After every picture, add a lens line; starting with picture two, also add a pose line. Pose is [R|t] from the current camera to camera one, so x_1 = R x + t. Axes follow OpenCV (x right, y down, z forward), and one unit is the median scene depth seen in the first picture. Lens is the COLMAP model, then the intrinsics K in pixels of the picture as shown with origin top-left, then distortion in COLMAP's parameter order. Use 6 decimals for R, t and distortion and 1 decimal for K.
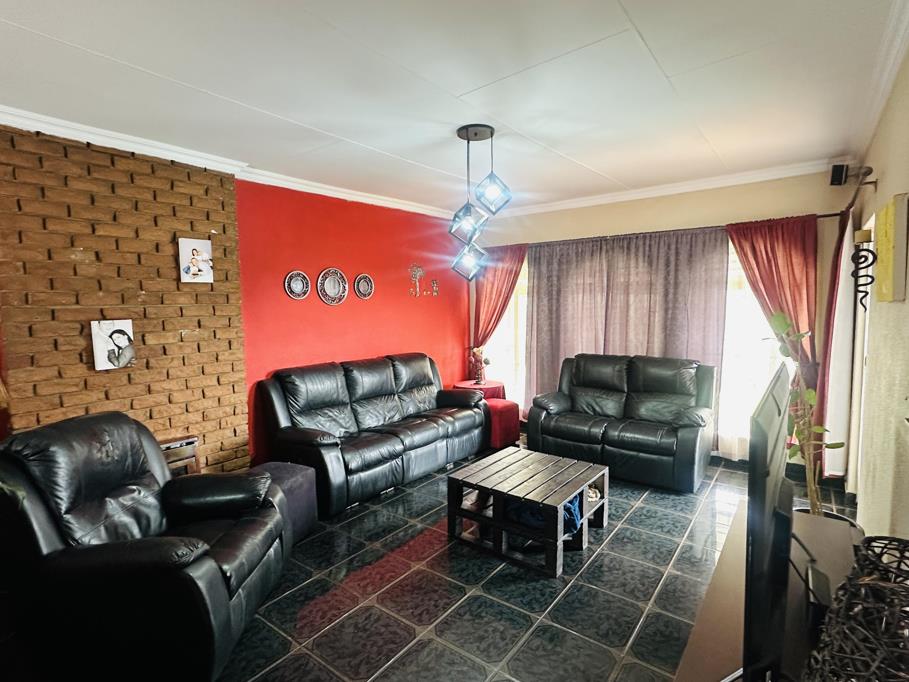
lens RADIAL K [[465.8, 0, 458.5], [0, 465.8, 344.0], [0, 0, 1]] dist [0.003852, 0.000716]
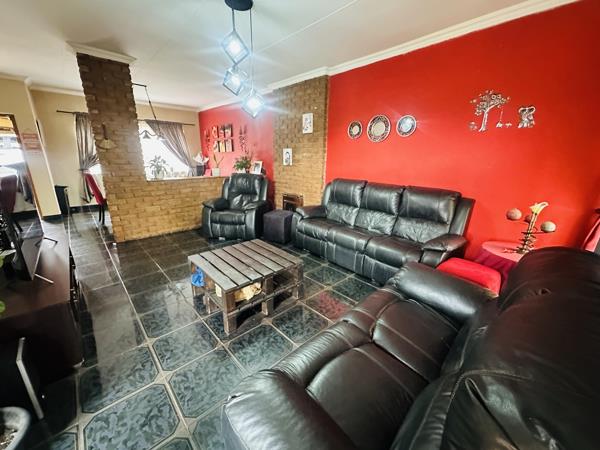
lens RADIAL K [[235.0, 0, 301.7], [0, 235.0, 222.3], [0, 0, 1]] dist [0.000280, 0.000064]
pose [[-0.150503, 0.281862, -0.947577, 0.787806], [-0.097828, 0.949544, 0.297985, -0.057610], [0.983757, 0.137547, -0.115335, 1.278375]]
